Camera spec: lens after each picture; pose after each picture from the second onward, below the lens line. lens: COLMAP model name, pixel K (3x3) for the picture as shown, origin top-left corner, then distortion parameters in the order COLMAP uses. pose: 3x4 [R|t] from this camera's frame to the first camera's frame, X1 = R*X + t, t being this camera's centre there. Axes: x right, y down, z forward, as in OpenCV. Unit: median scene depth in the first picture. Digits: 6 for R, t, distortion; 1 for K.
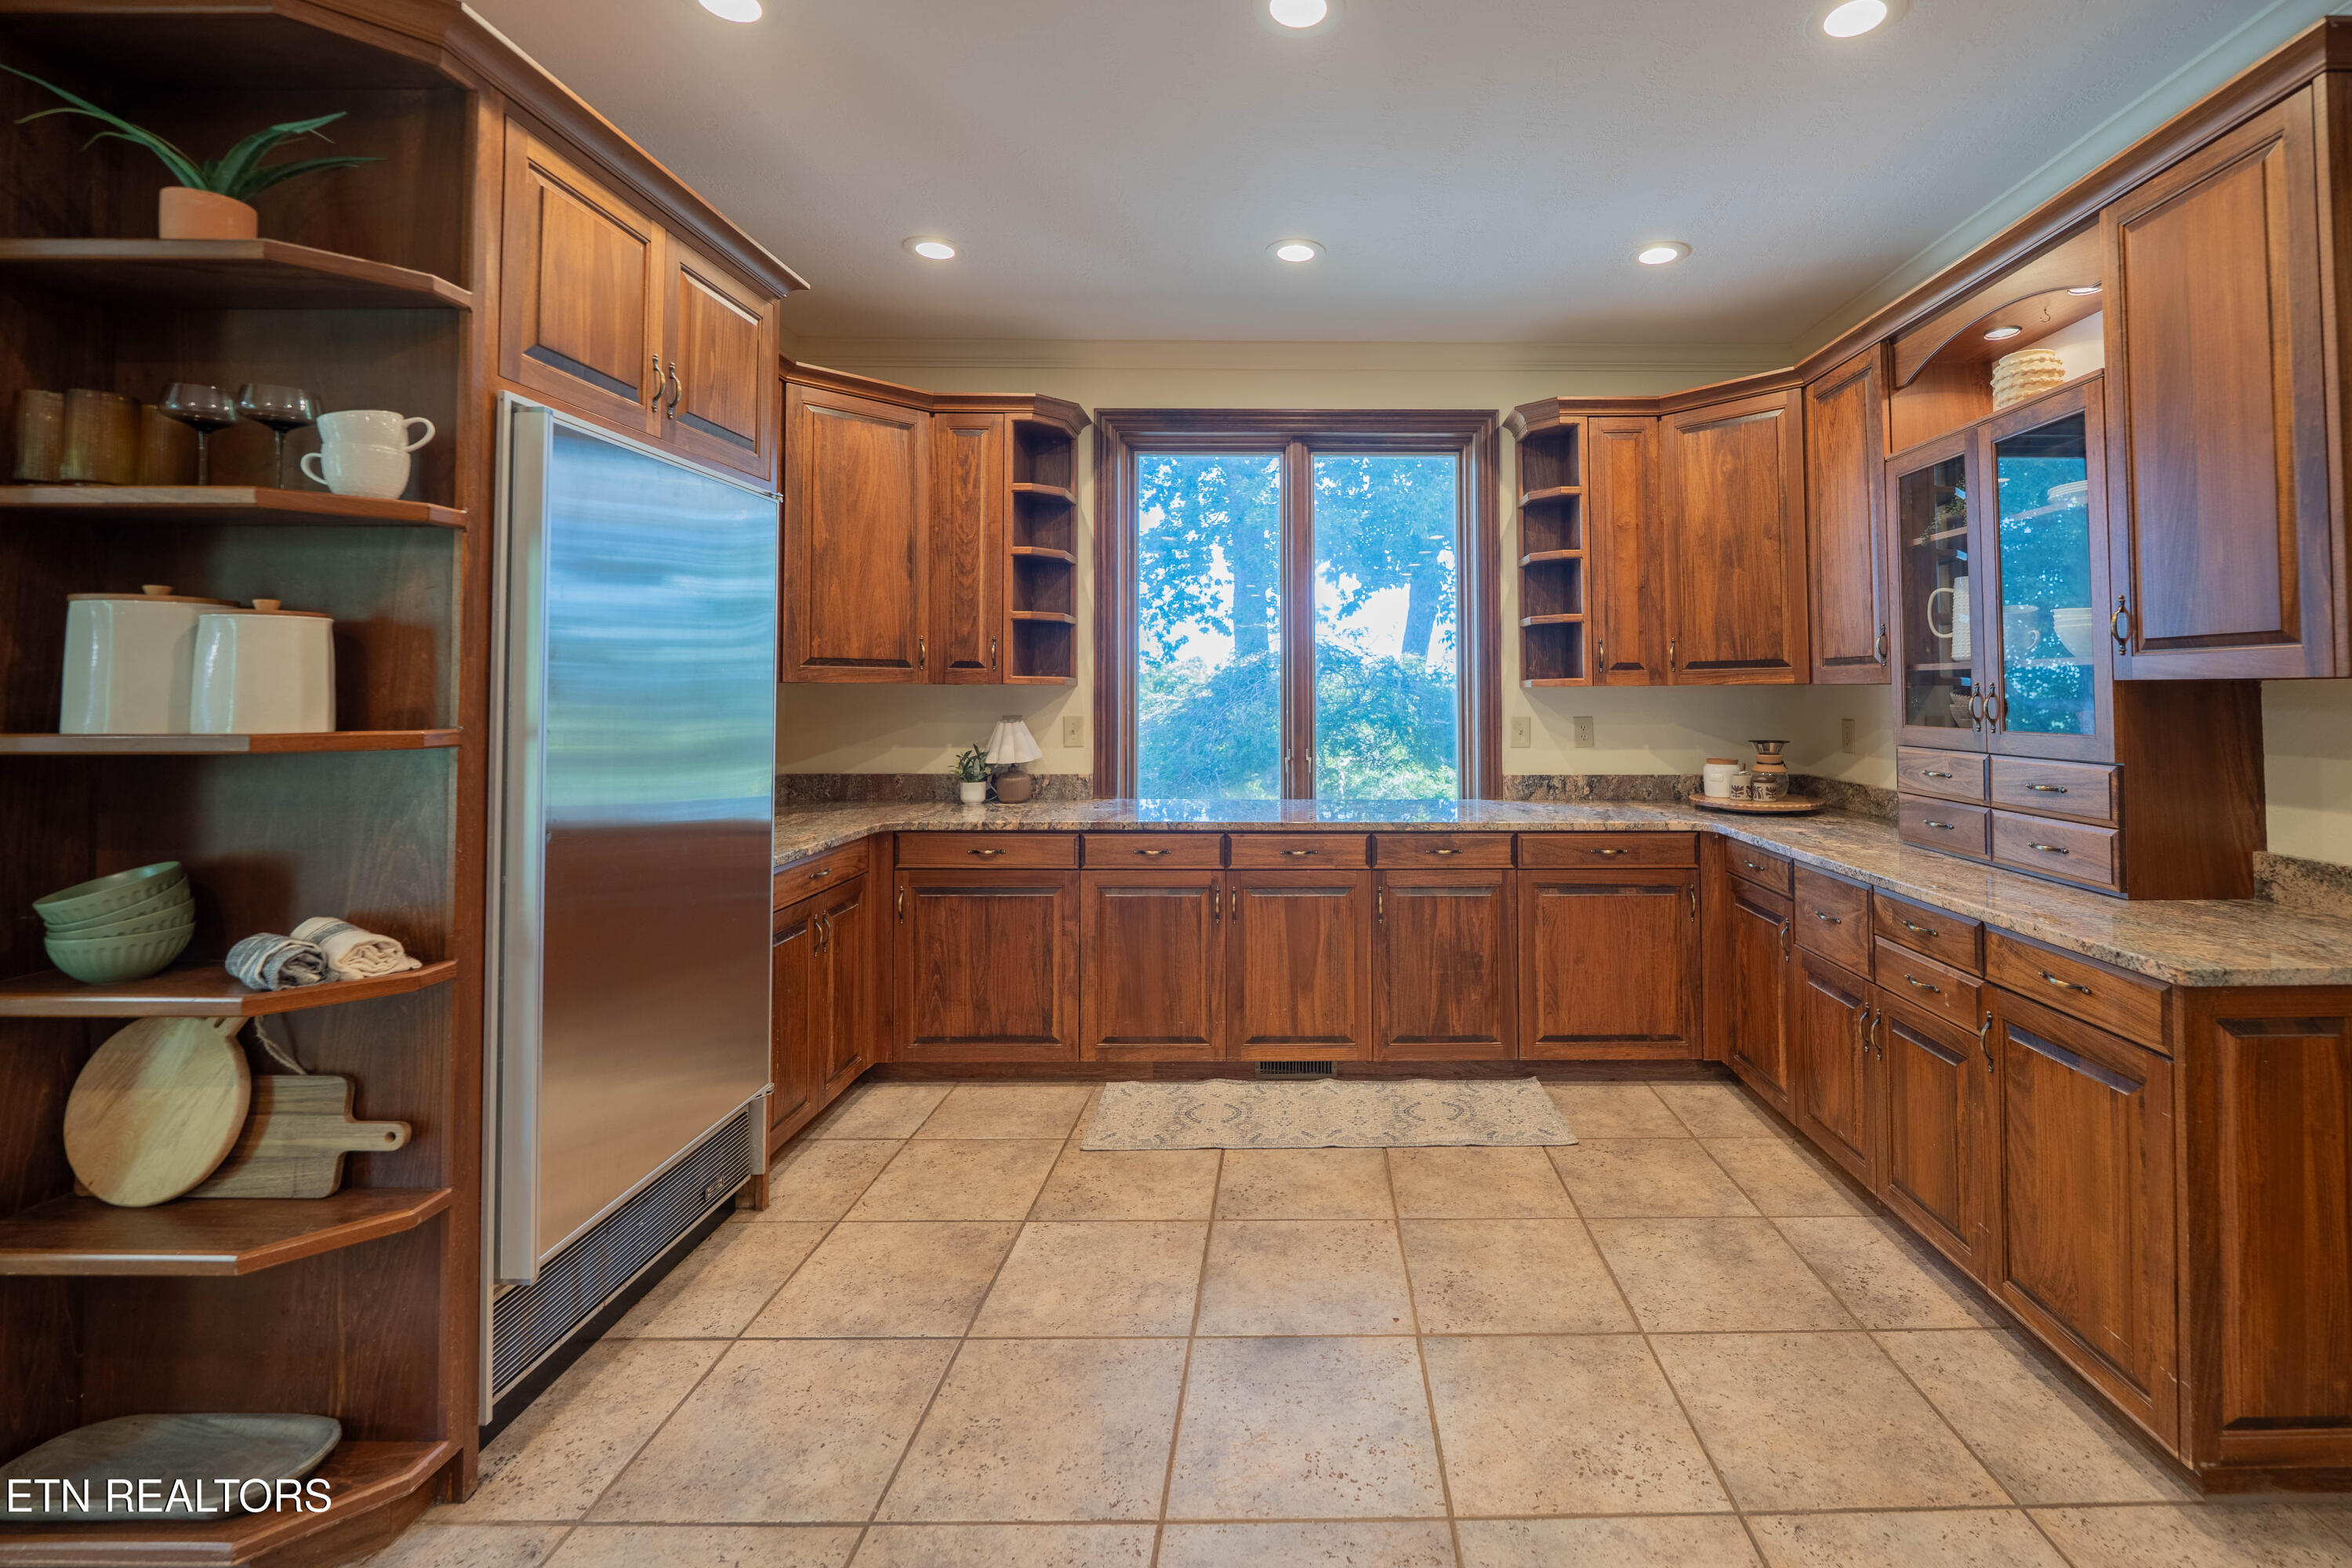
lens RADIAL K [[982.5, 0, 1305.2], [0, 982.5, 658.6], [0, 0, 1]] dist [-0.002387, -0.000108]
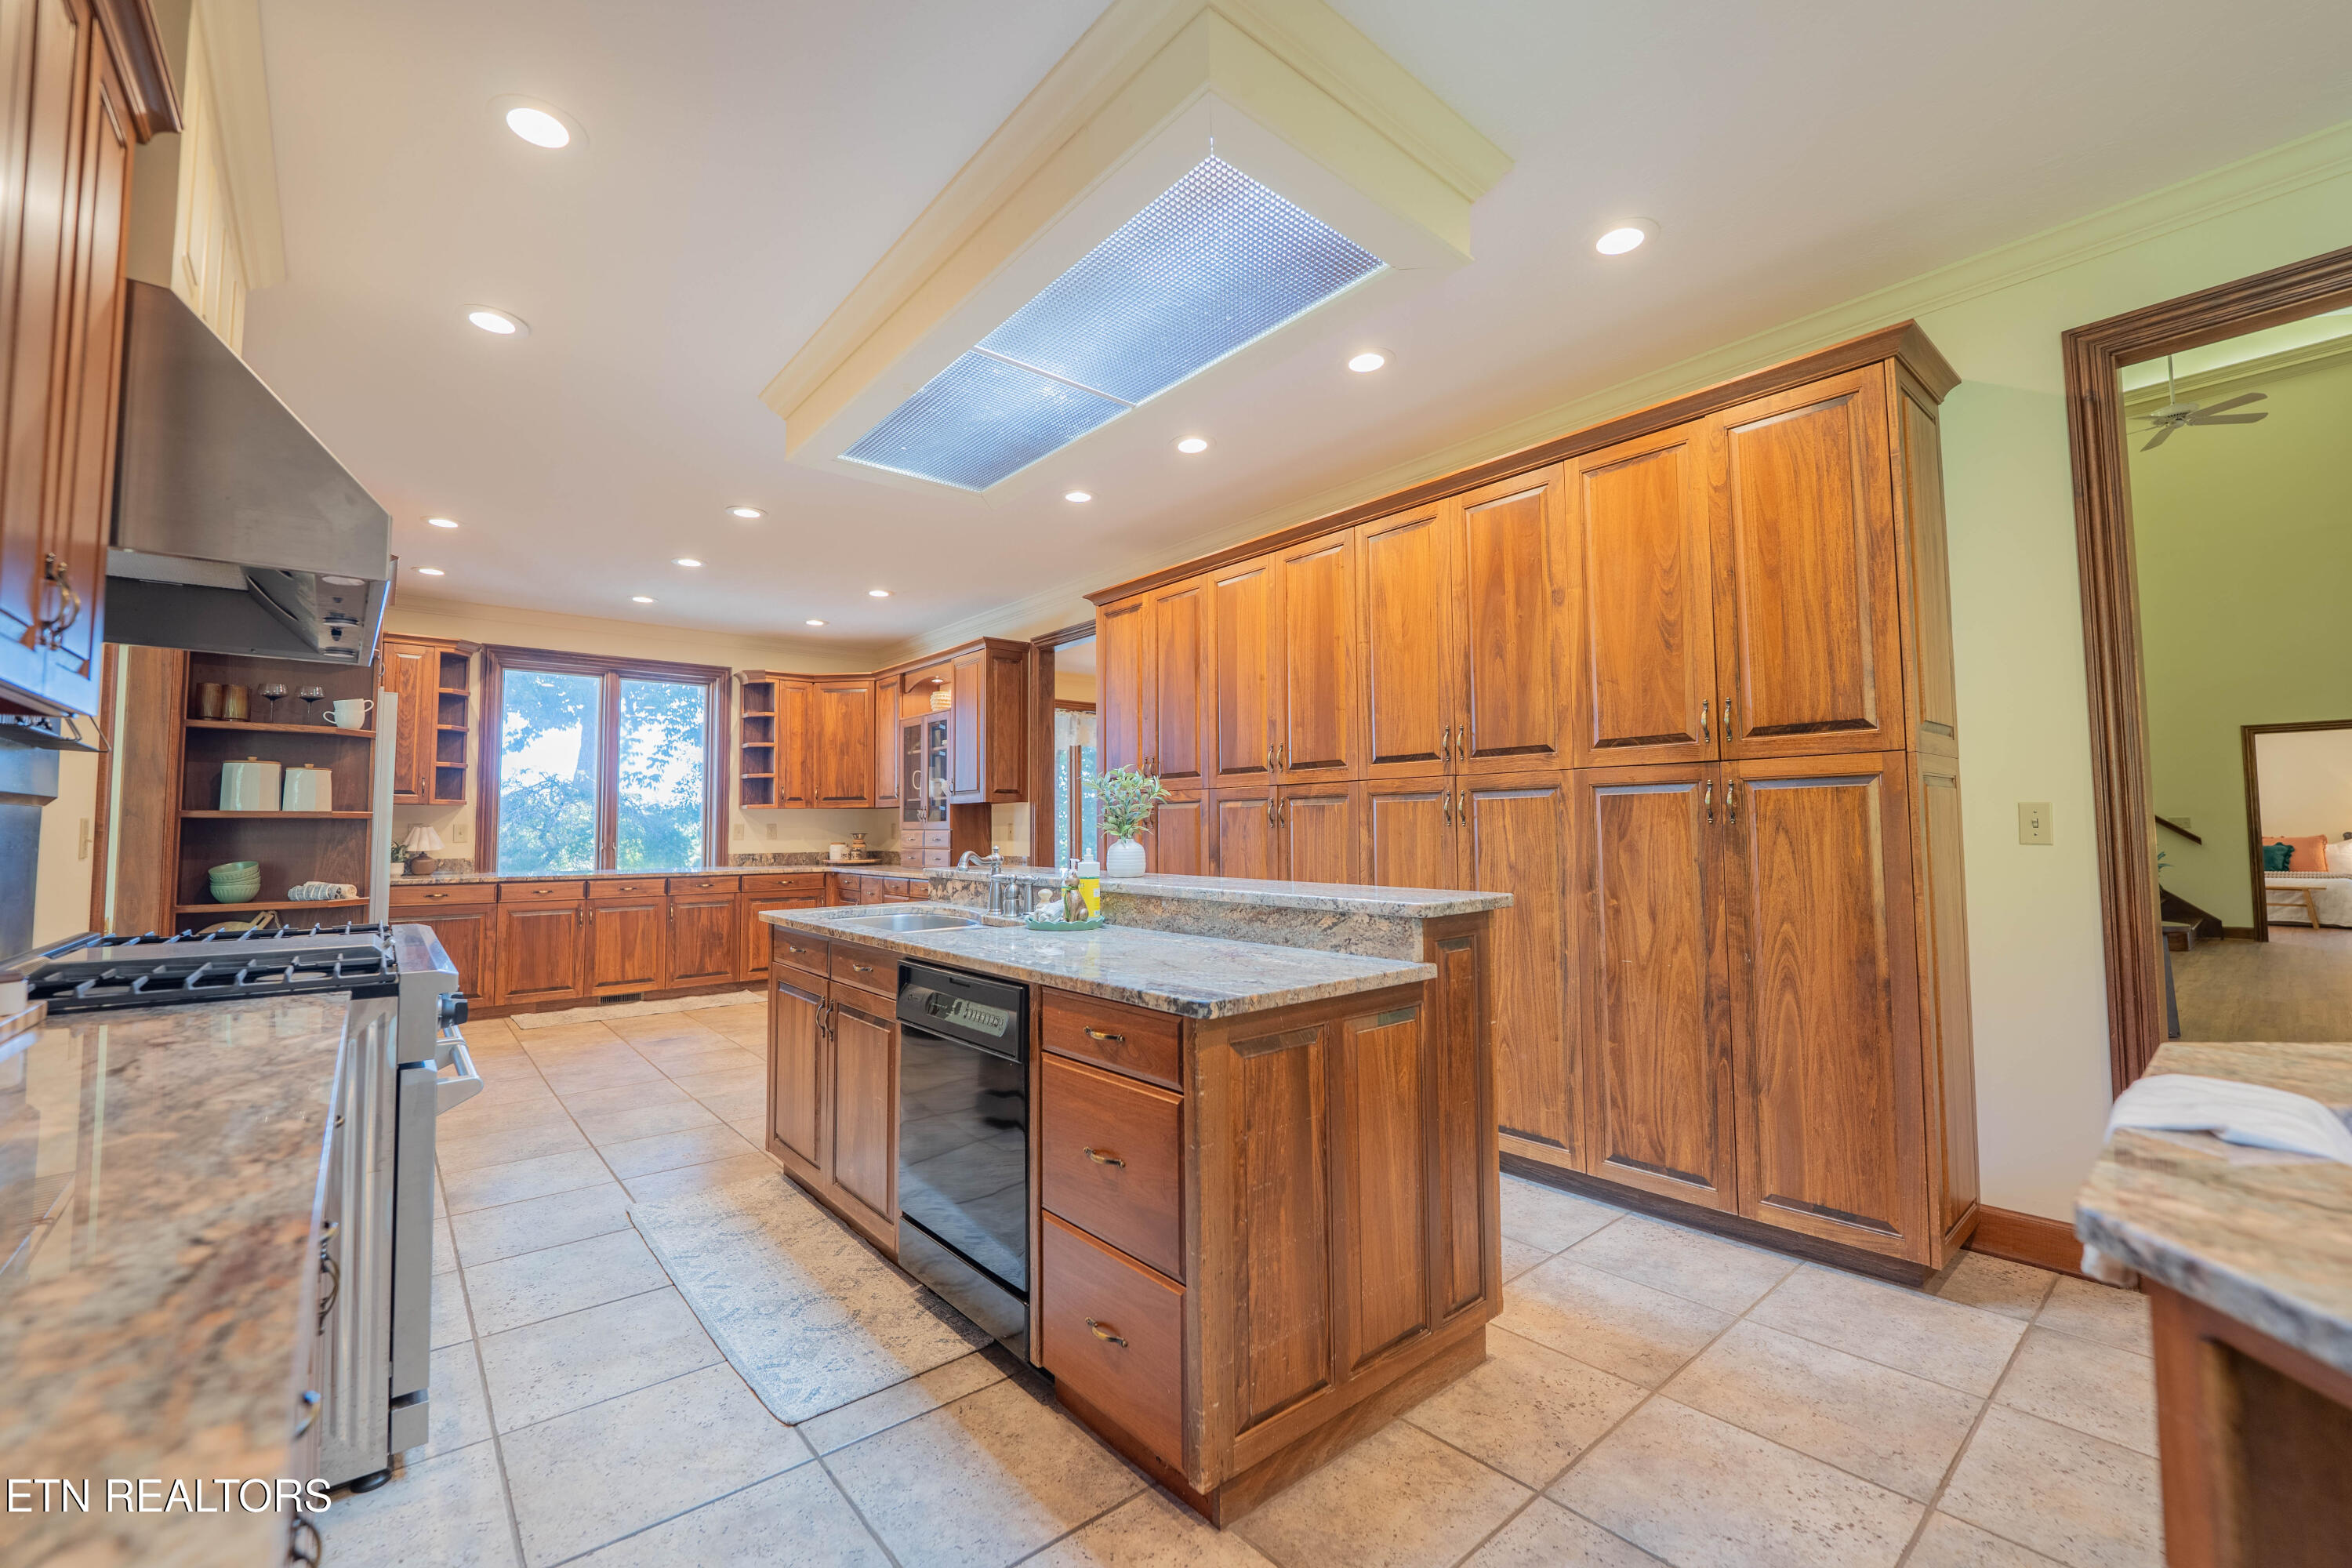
lens RADIAL K [[970.9, 0, 1170.6], [0, 970.9, 770.4], [0, 0, 1]] dist [-0.003139, -0.000452]
pose [[0.763557, 0.033746, 0.644858, -0.442923], [-0.014312, 0.999273, -0.035346, 0.009227], [-0.645582, 0.017760, 0.763484, -1.226627]]
